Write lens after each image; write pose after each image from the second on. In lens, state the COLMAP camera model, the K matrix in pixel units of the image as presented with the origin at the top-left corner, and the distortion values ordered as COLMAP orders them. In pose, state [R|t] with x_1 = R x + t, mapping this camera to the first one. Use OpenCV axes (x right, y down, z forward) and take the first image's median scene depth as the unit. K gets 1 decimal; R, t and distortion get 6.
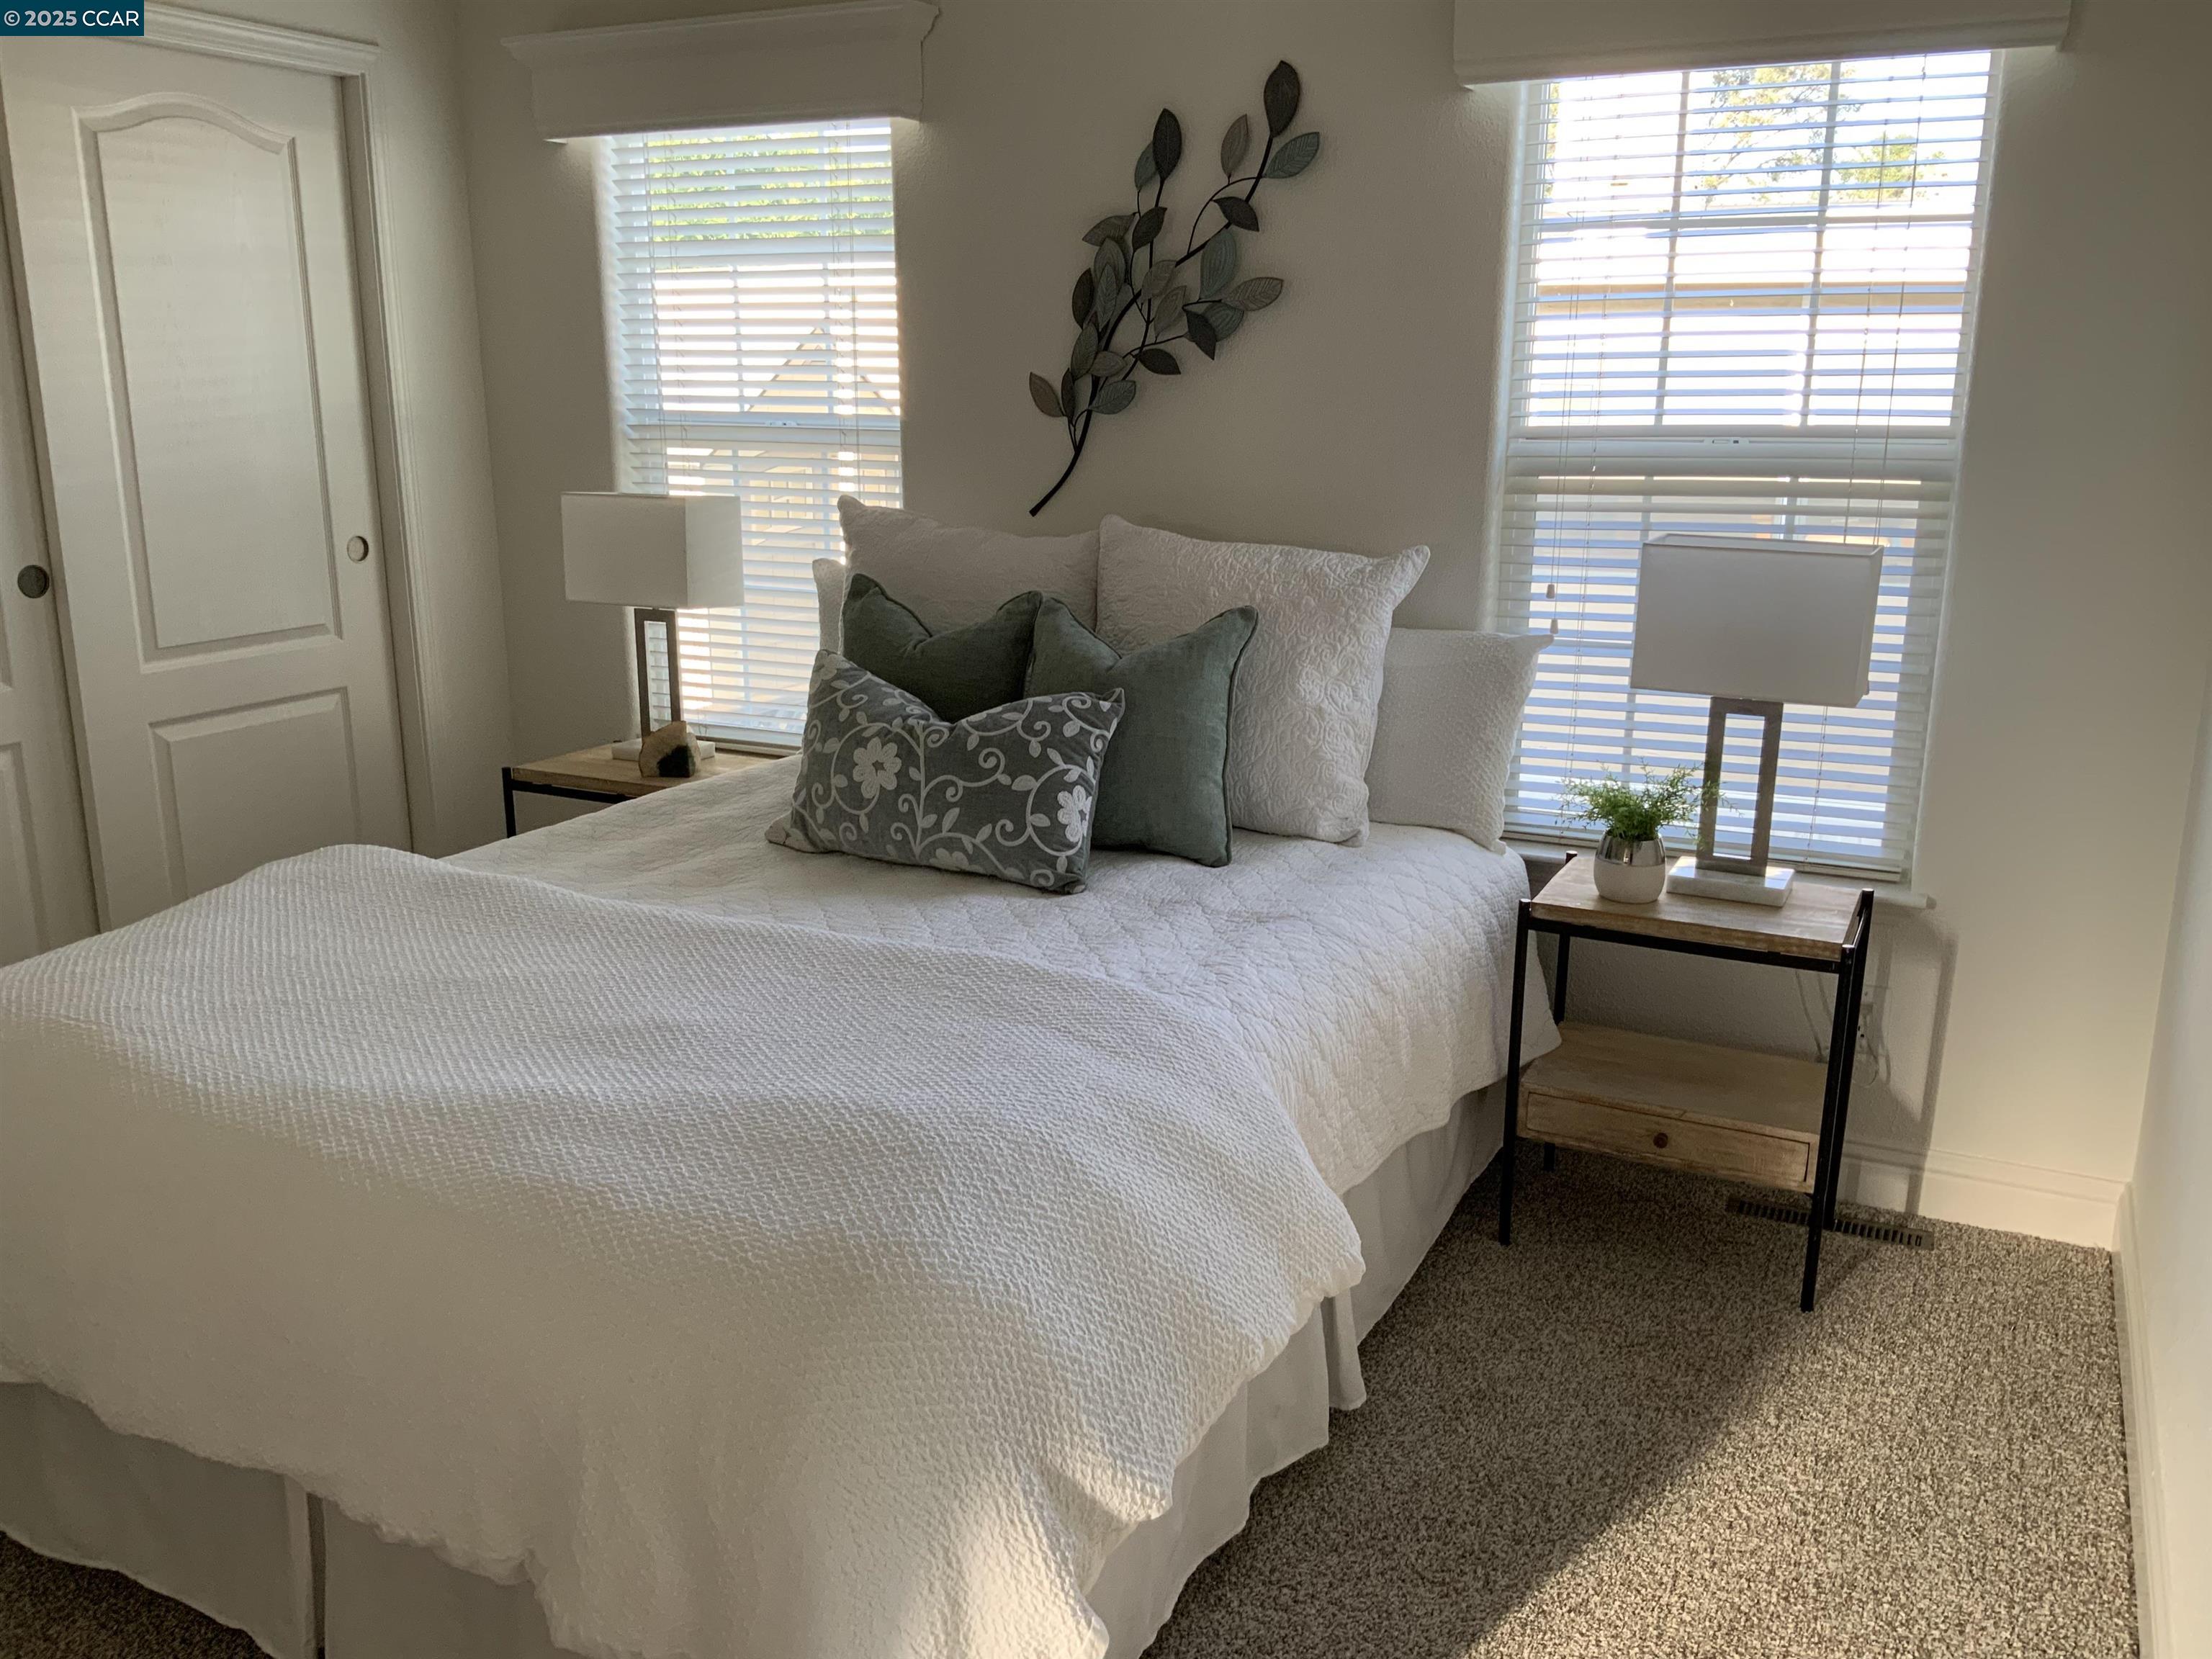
lens RADIAL K [[1826.9, 0, 1100.5], [0, 1826.9, 828.1], [0, 0, 1]] dist [0.075094, -0.122229]
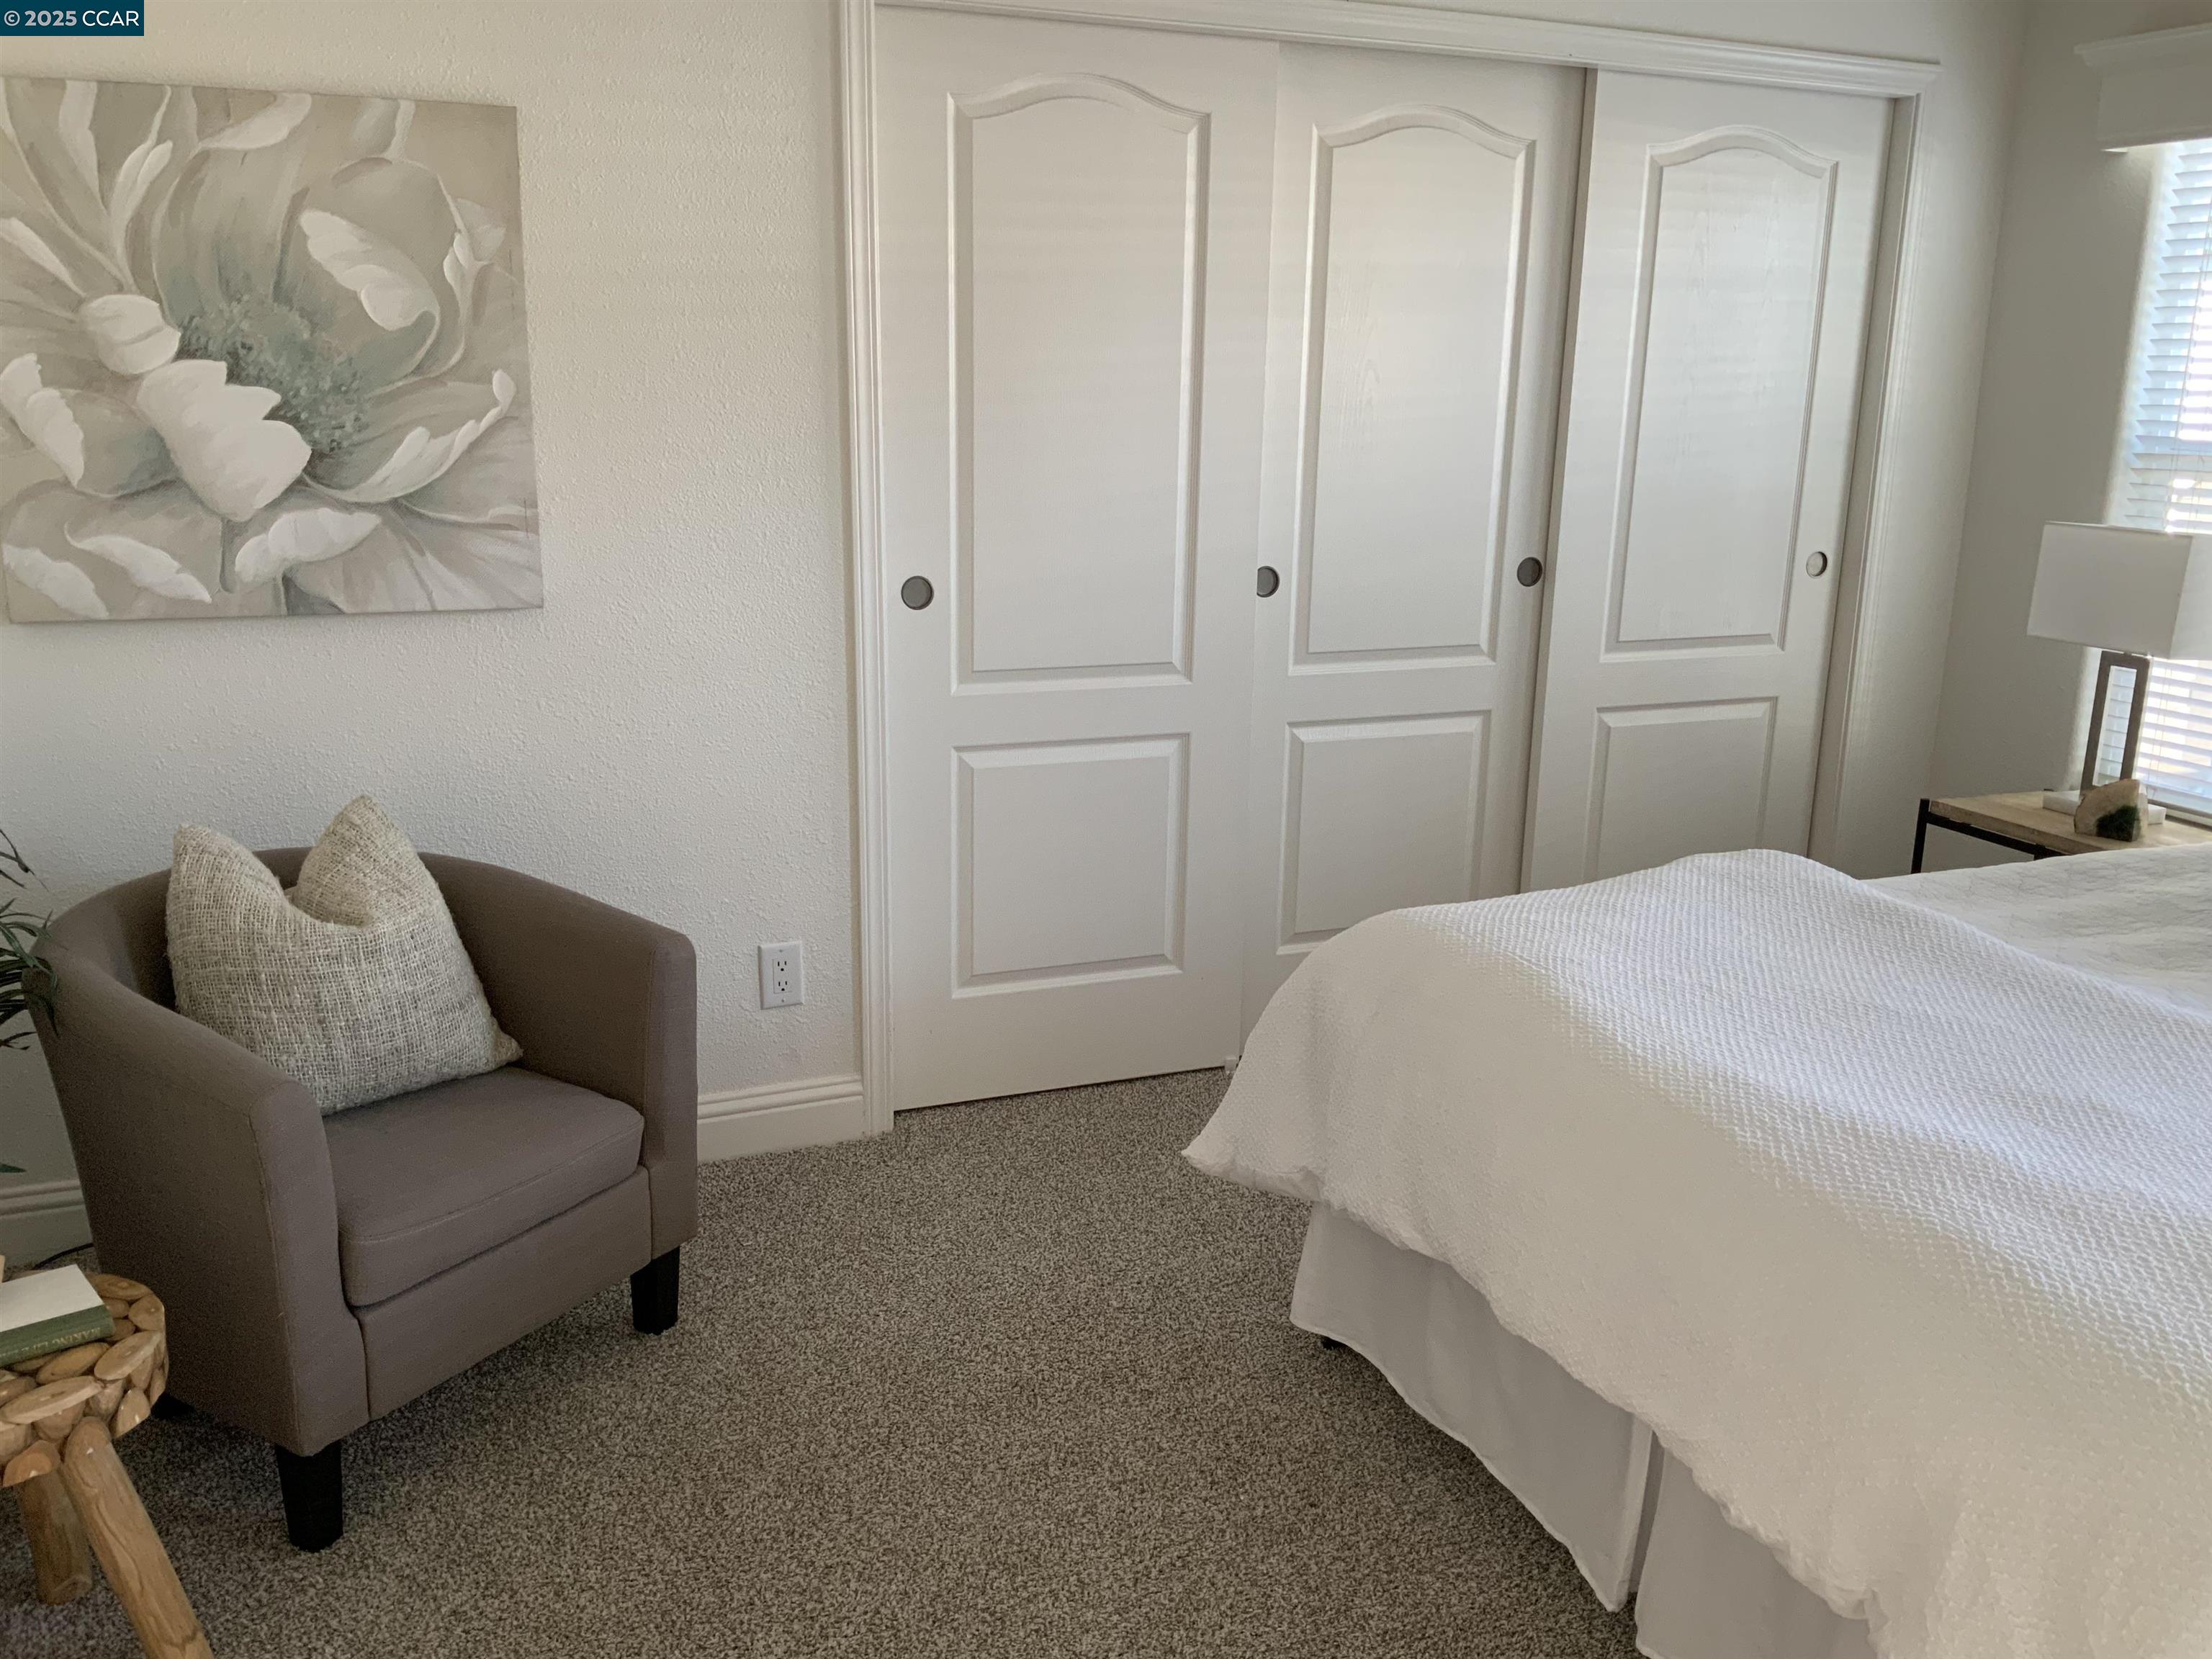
lens RADIAL K [[1826.9, 0, 1100.5], [0, 1826.9, 828.1], [0, 0, 1]] dist [0.075094, -0.122229]
pose [[0.755566, 0.173037, -0.631805, -0.039717], [-0.177341, 0.982497, 0.057005, 0.004211], [0.630611, 0.068974, 0.773028, -0.029102]]
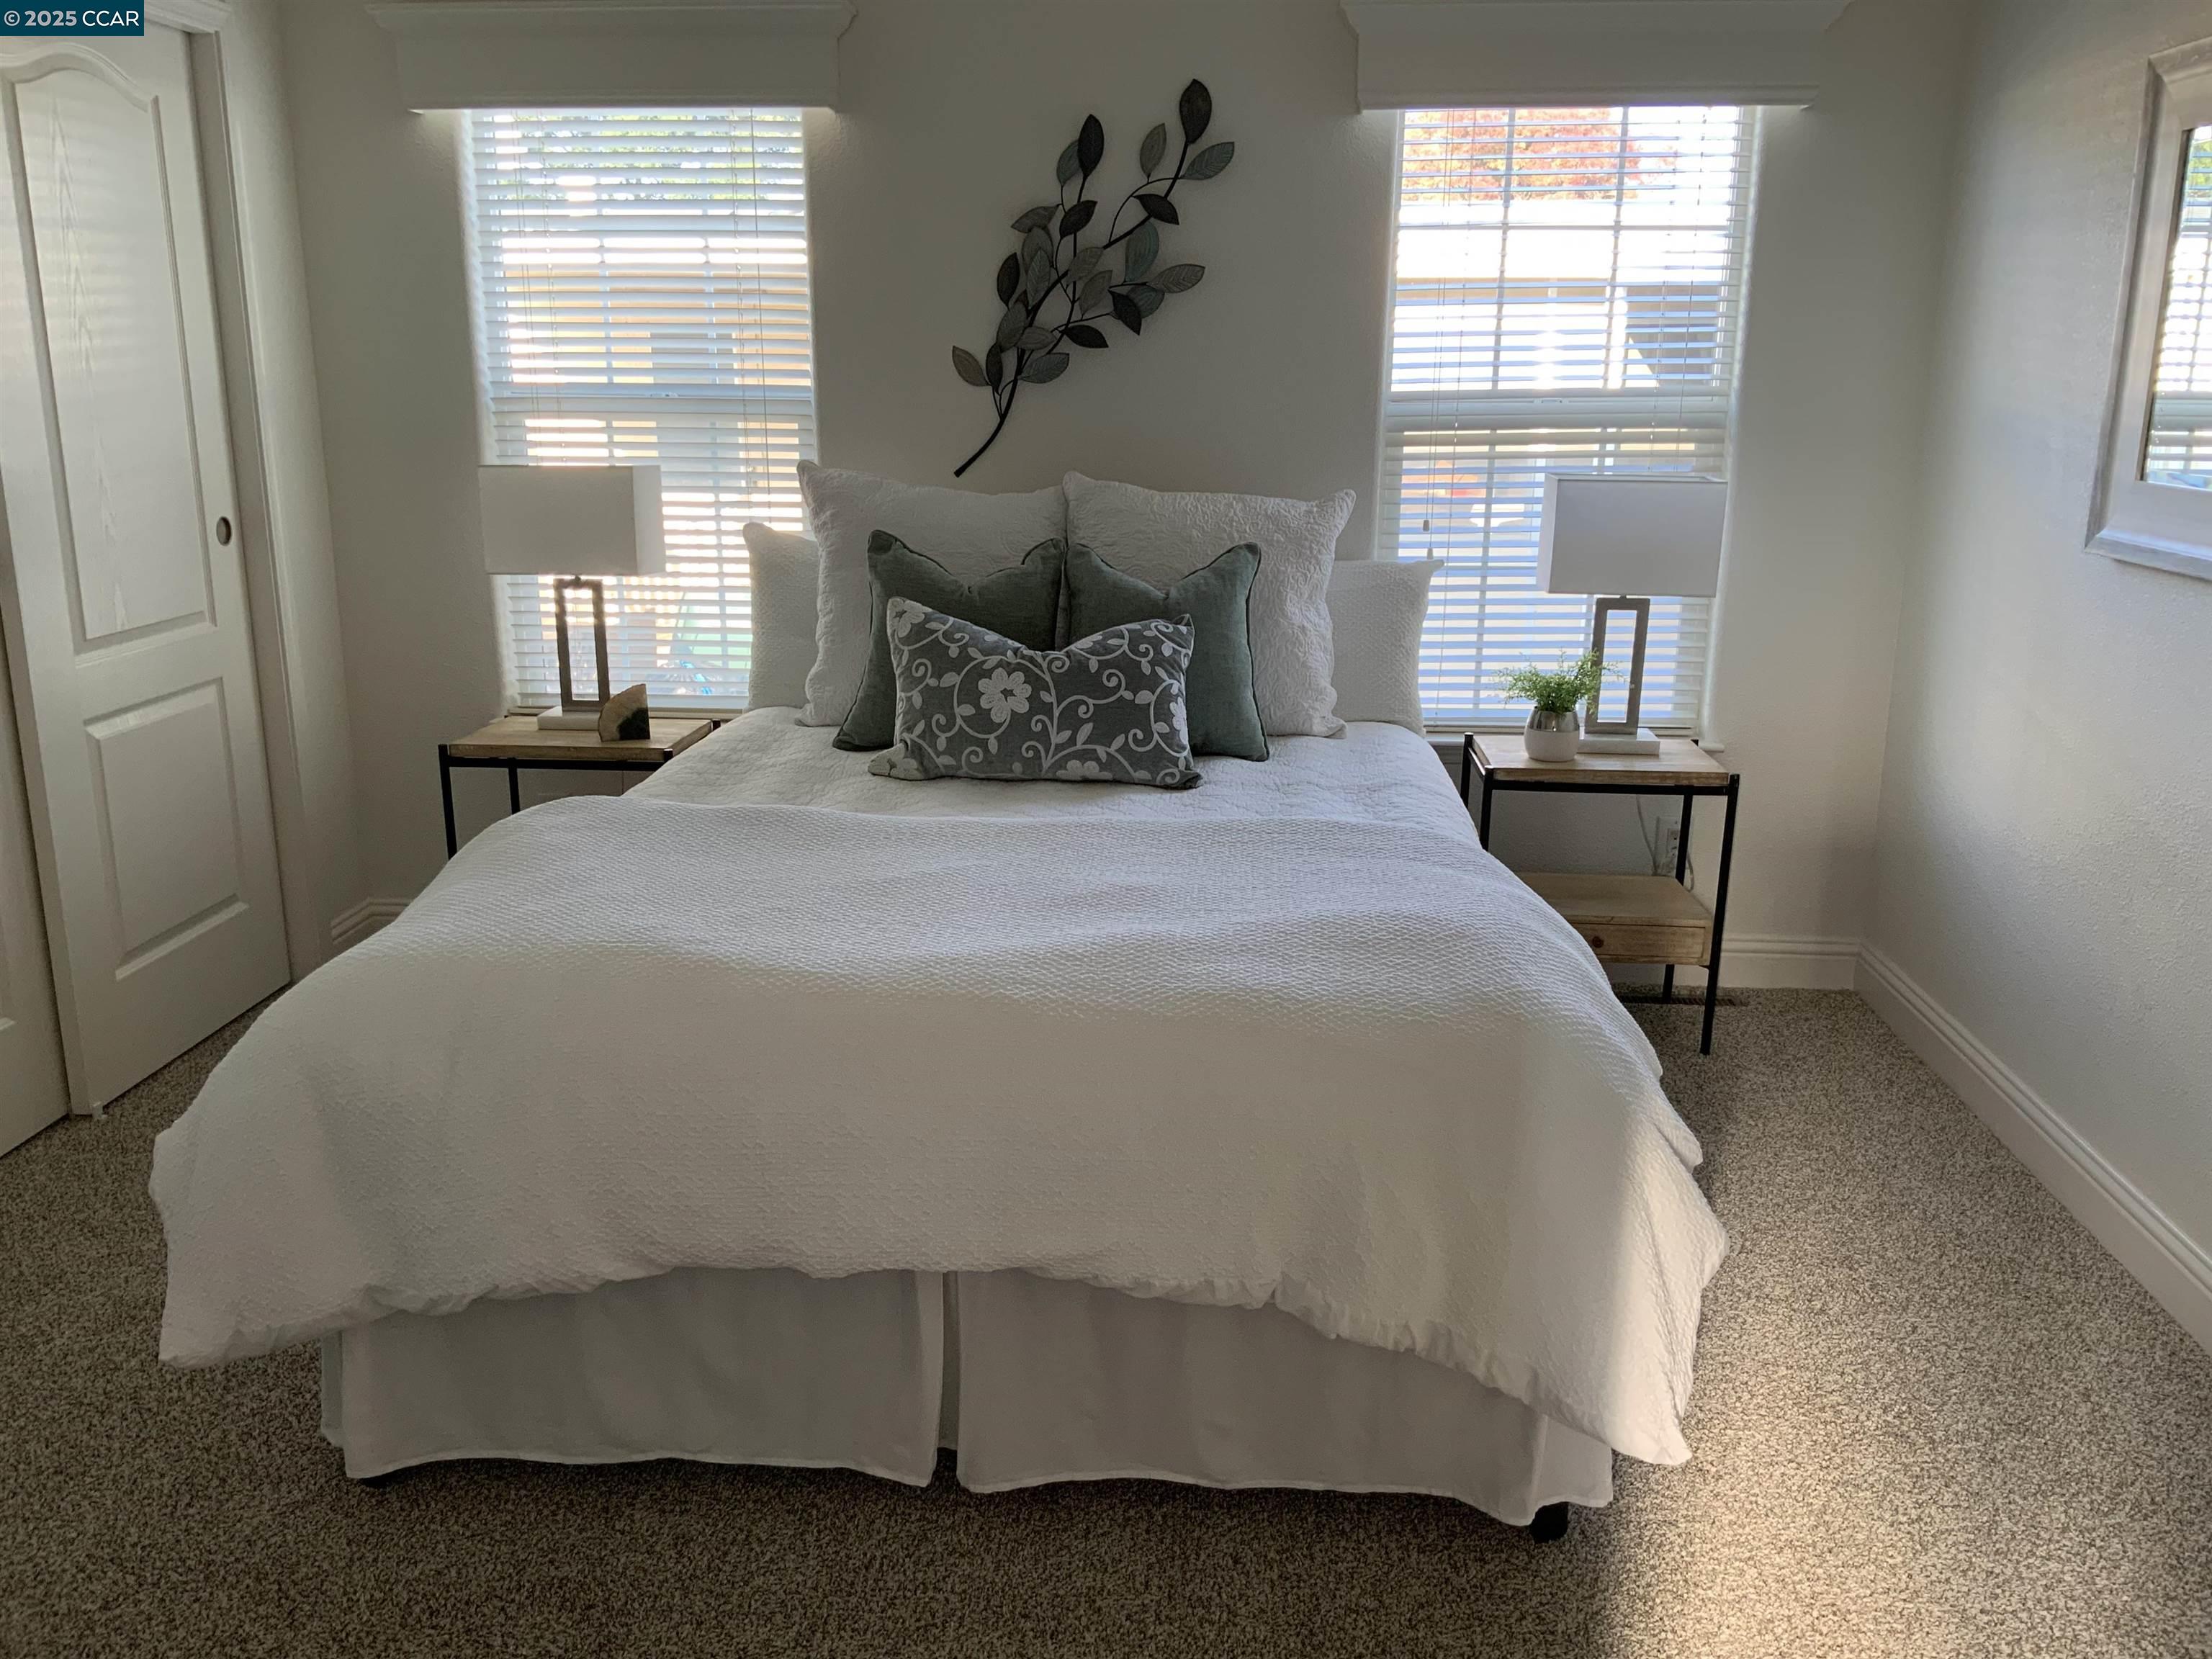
lens RADIAL K [[1826.9, 0, 1100.5], [0, 1826.9, 828.1], [0, 0, 1]] dist [0.075094, -0.122229]
pose [[0.923866, -0.093950, 0.371006, -0.441509], [0.091227, 0.995518, 0.024925, 0.023400], [-0.371685, 0.010819, 0.928296, -0.061356]]
